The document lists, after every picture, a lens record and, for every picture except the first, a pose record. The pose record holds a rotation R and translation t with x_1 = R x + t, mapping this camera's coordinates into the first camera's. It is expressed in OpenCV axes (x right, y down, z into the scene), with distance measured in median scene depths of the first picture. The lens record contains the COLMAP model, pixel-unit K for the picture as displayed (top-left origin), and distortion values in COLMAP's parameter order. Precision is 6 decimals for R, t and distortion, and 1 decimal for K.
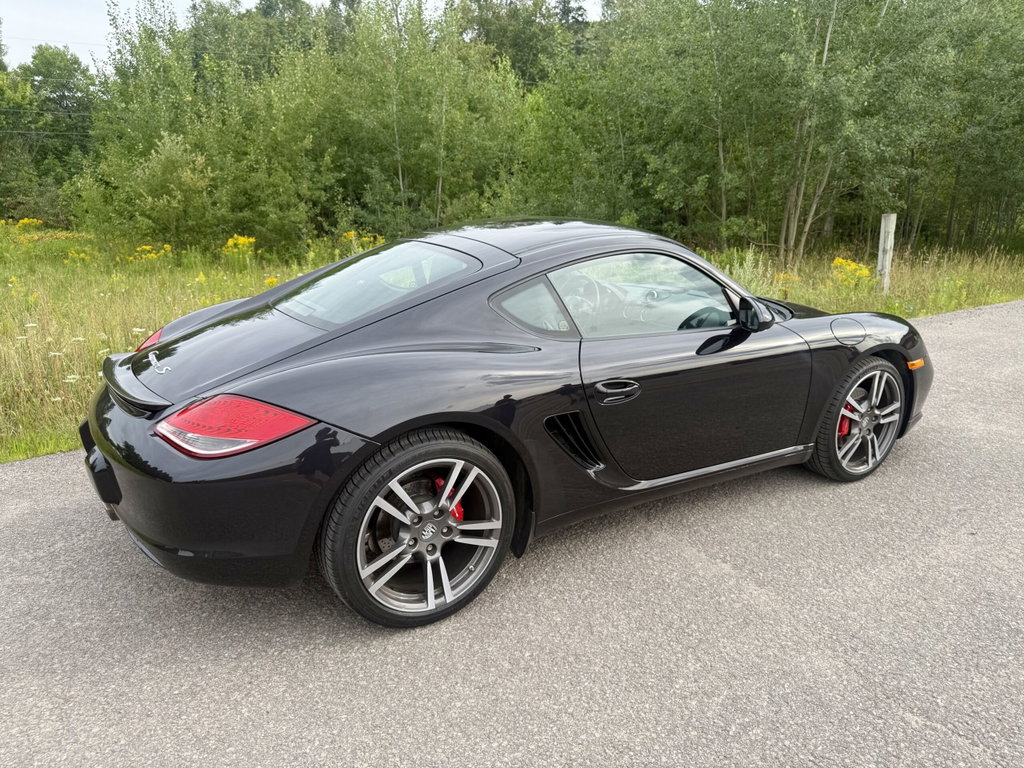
lens RADIAL K [[732.2, 0, 502.4], [0, 732.2, 420.0], [0, 0, 1]] dist [0.026559, -0.034856]
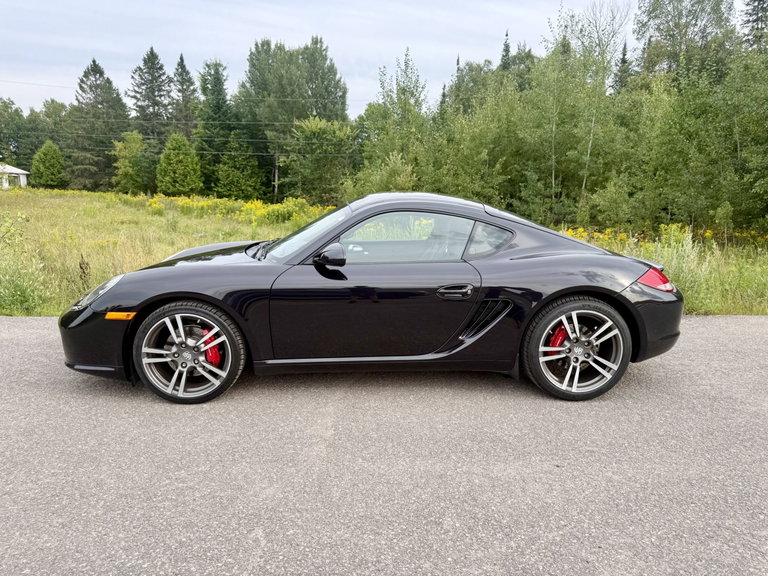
lens RADIAL K [[549.1, 0, 371.8], [0, 549.1, 316.1], [0, 0, 1]] dist [0.026559, -0.034856]
pose [[0.851073, 0.114579, -0.512392, 0.155229], [-0.156000, 0.987010, -0.038401, 0.003969], [0.501336, 0.112615, 0.857893, 0.020602]]
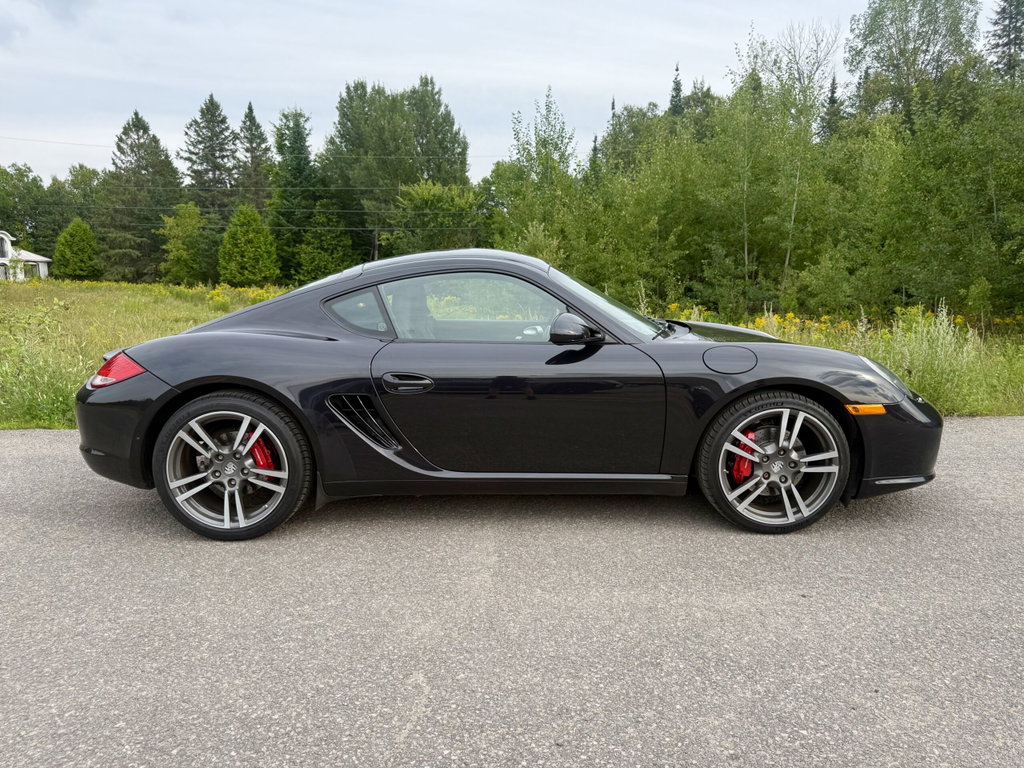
lens RADIAL K [[732.2, 0, 493.4], [0, 732.2, 420.7], [0, 0, 1]] dist [0.026559, -0.034856]
pose [[0.846039, 0.087265, -0.525931, 0.149173], [-0.143599, 0.987354, -0.067174, 0.013079], [0.513418, 0.132355, 0.847870, 0.015866]]
